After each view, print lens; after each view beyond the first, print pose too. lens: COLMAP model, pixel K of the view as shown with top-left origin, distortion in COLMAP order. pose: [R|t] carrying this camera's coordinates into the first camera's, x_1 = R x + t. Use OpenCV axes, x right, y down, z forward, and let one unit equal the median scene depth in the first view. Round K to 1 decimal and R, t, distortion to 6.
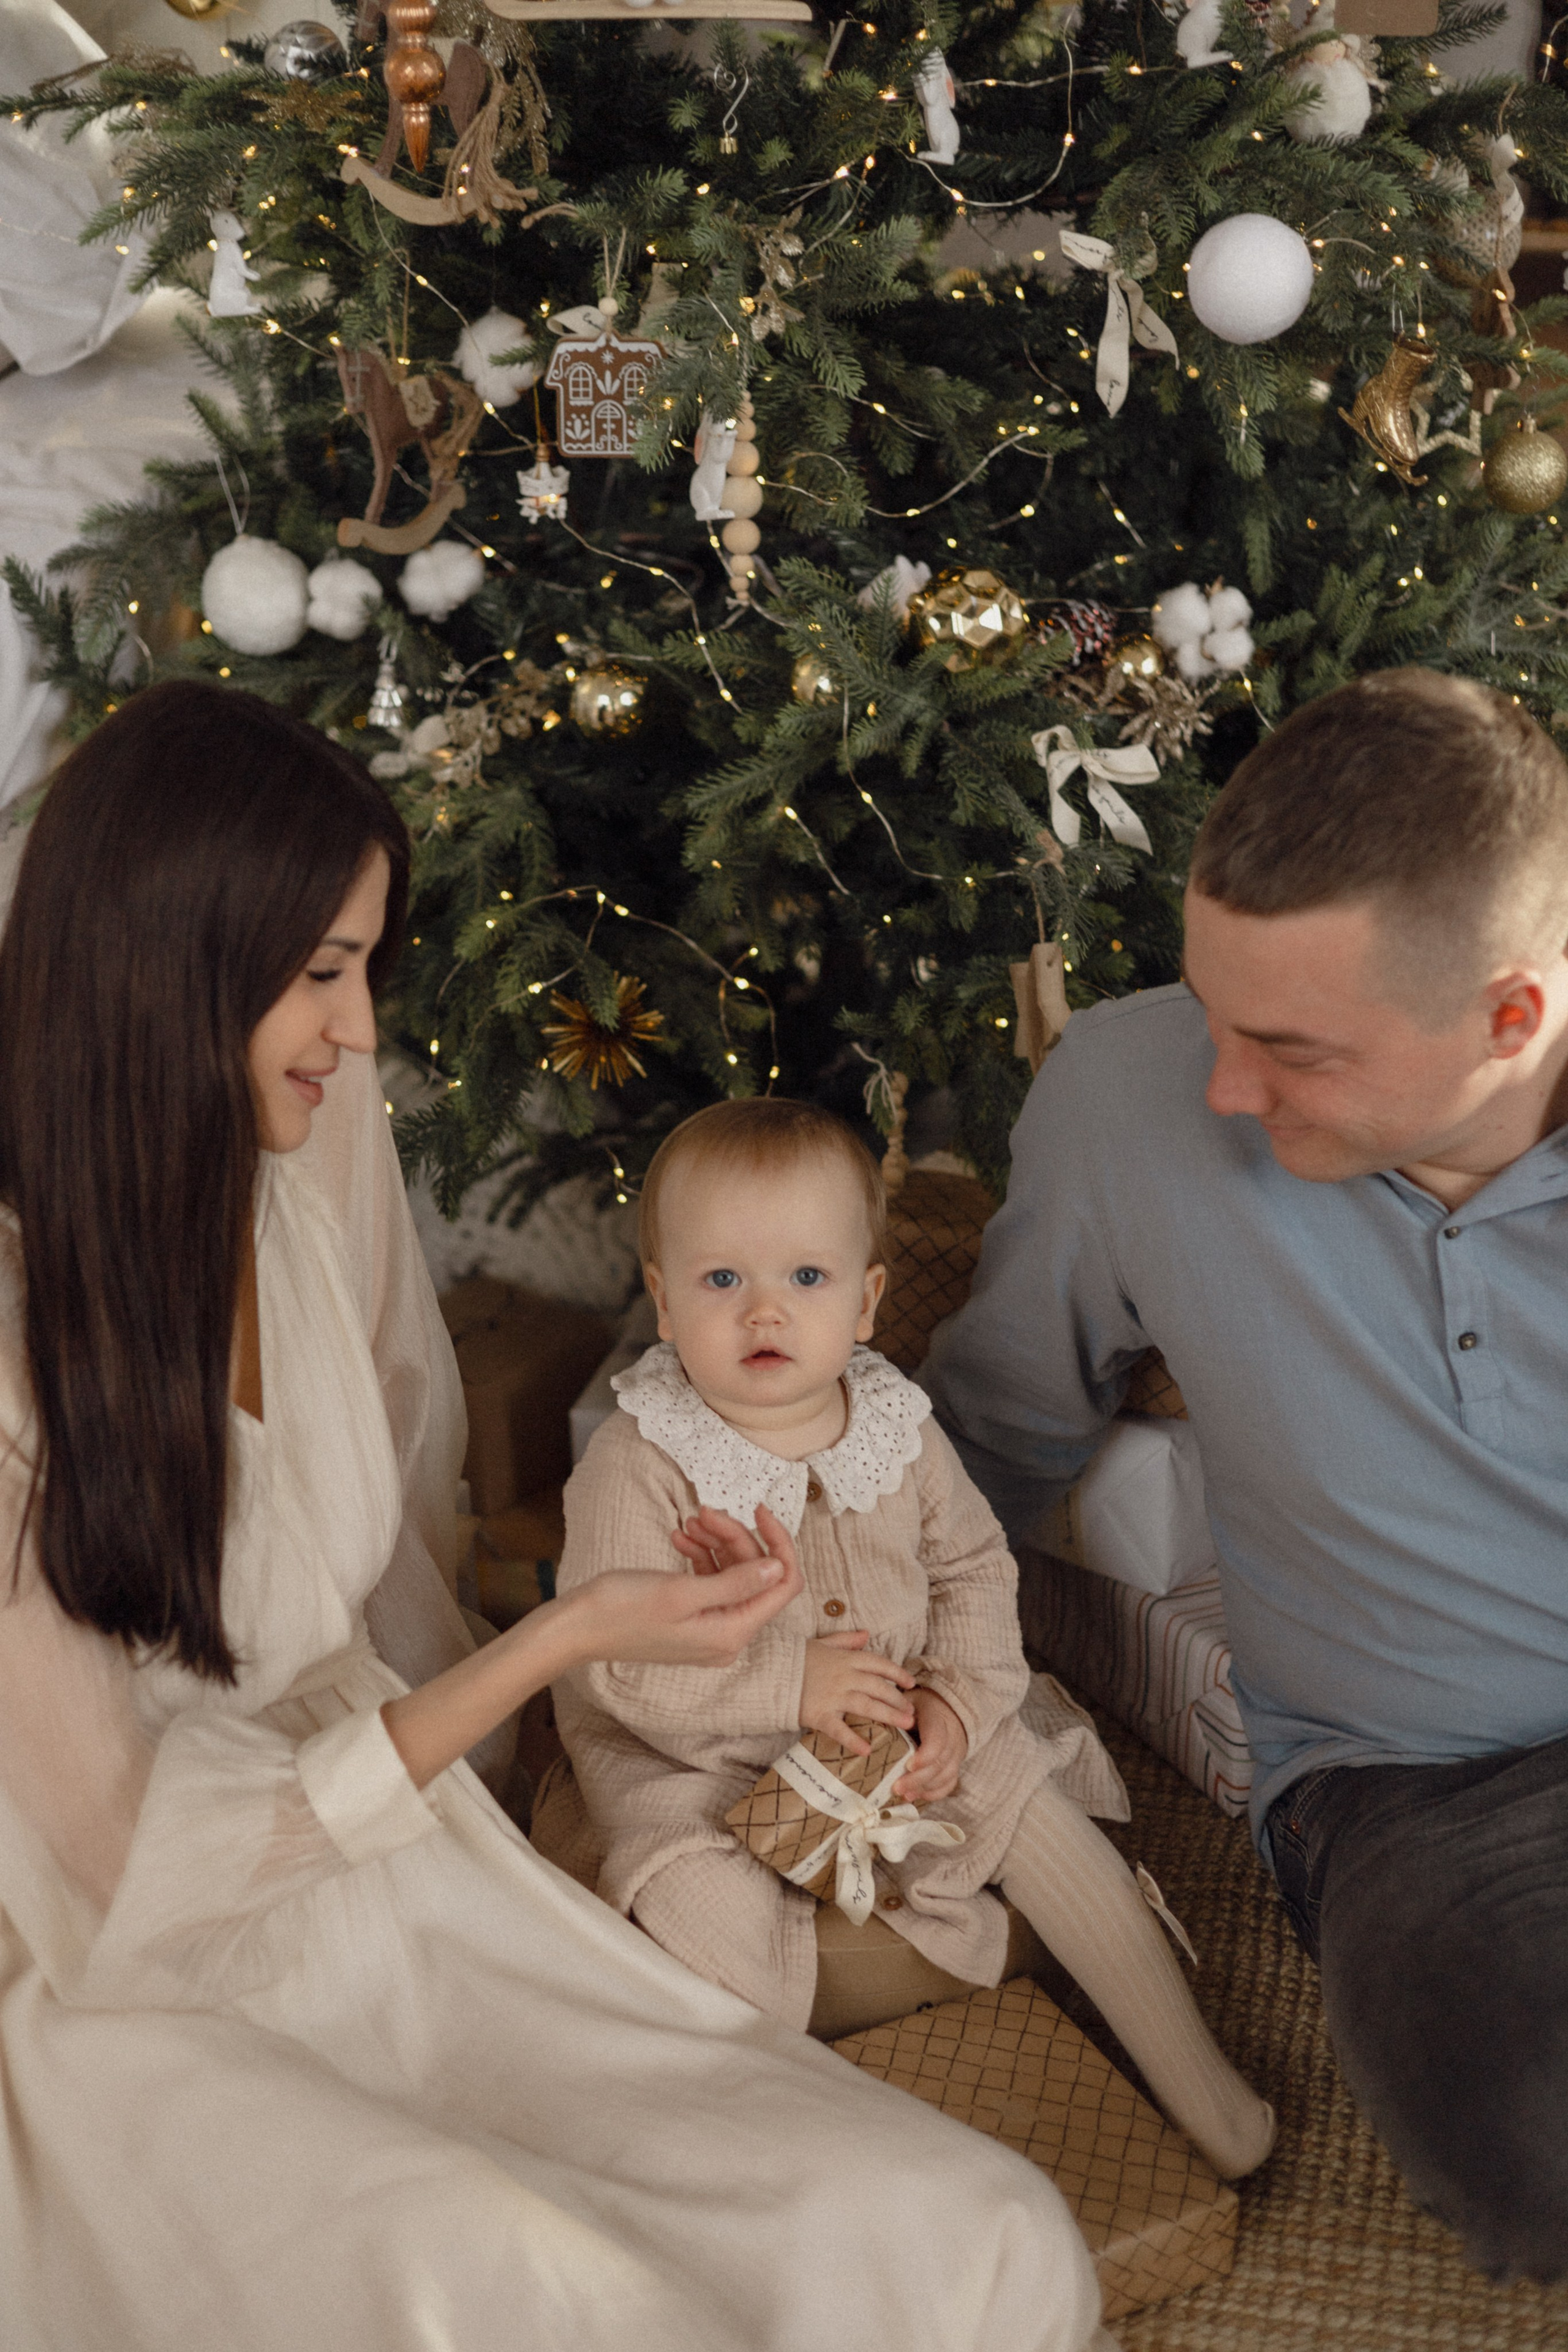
lens RADIAL K [[3586.9, 0, 785.5], [0, 3586.9, 1229.2], [0, 0, 1]] dist [-0.032139, 0.699930]
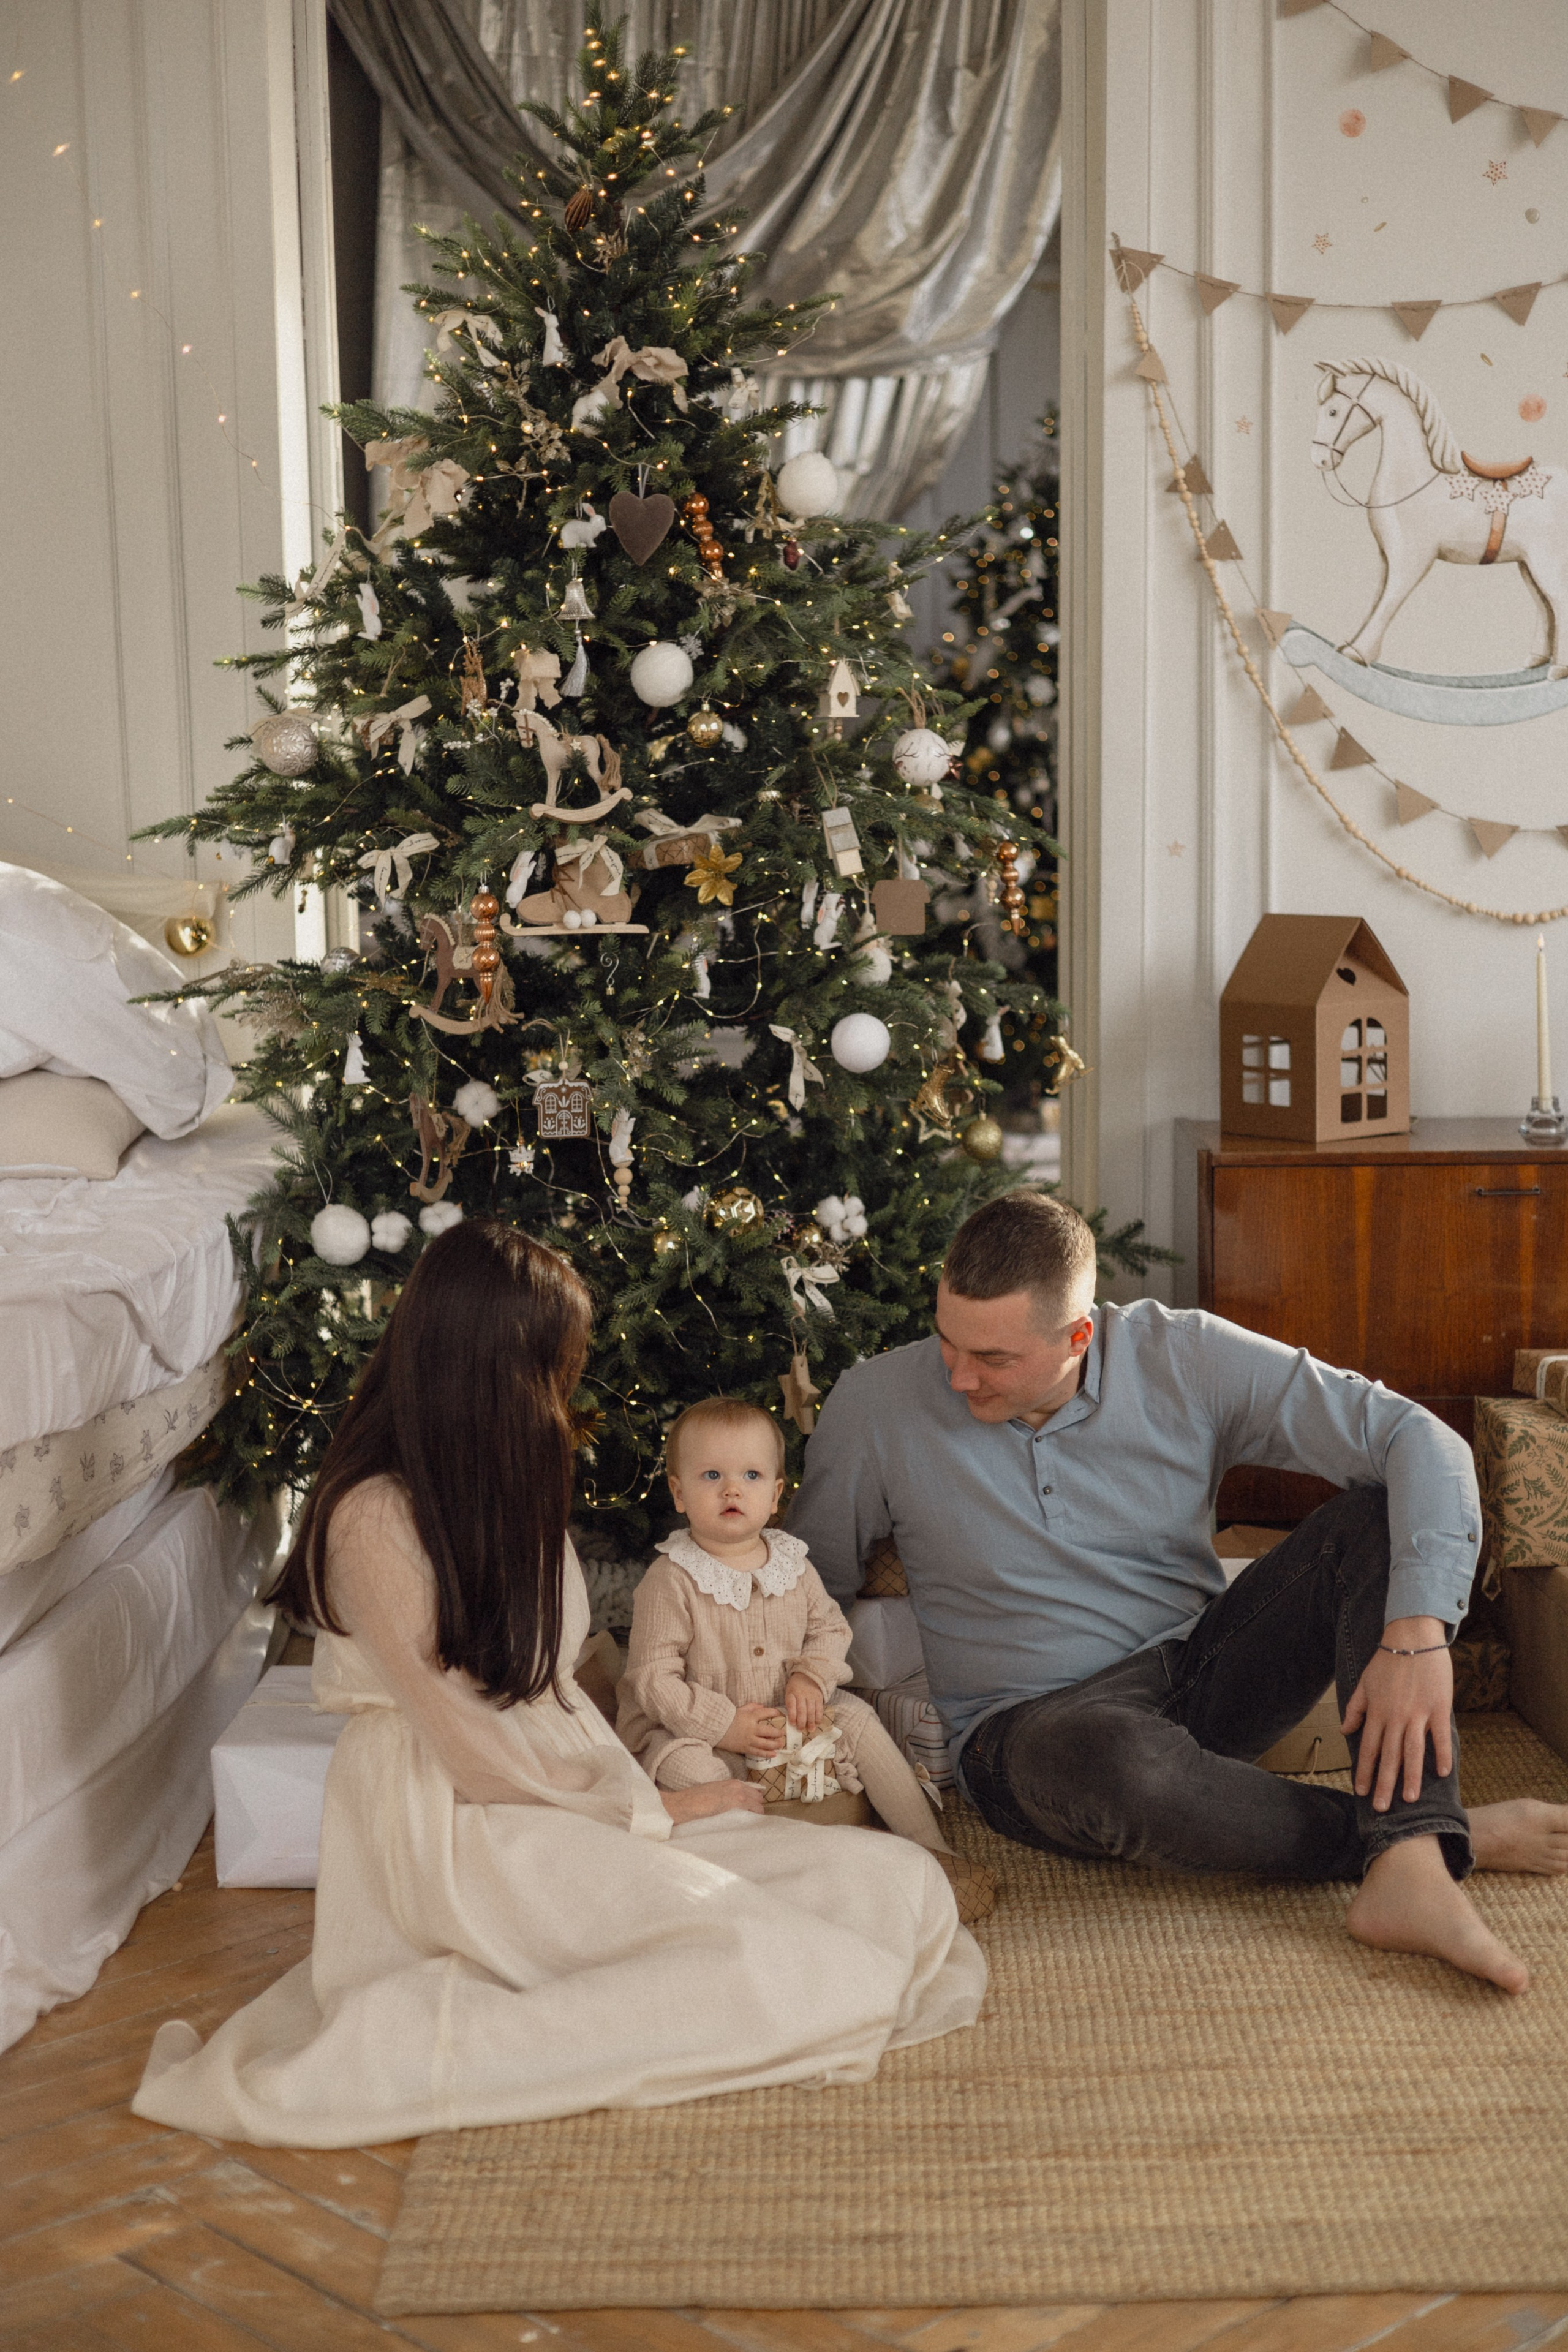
lens RADIAL K [[3331.3, 0, 784.0], [0, 3331.3, 1176.0], [0, 0, 1]] dist [0.983424, 0.001227]
pose [[0.974918, -0.049684, 0.216947, -0.330464], [0.106679, 0.959810, -0.259585, 0.301729], [-0.195331, 0.276218, 0.941036, -0.778169]]
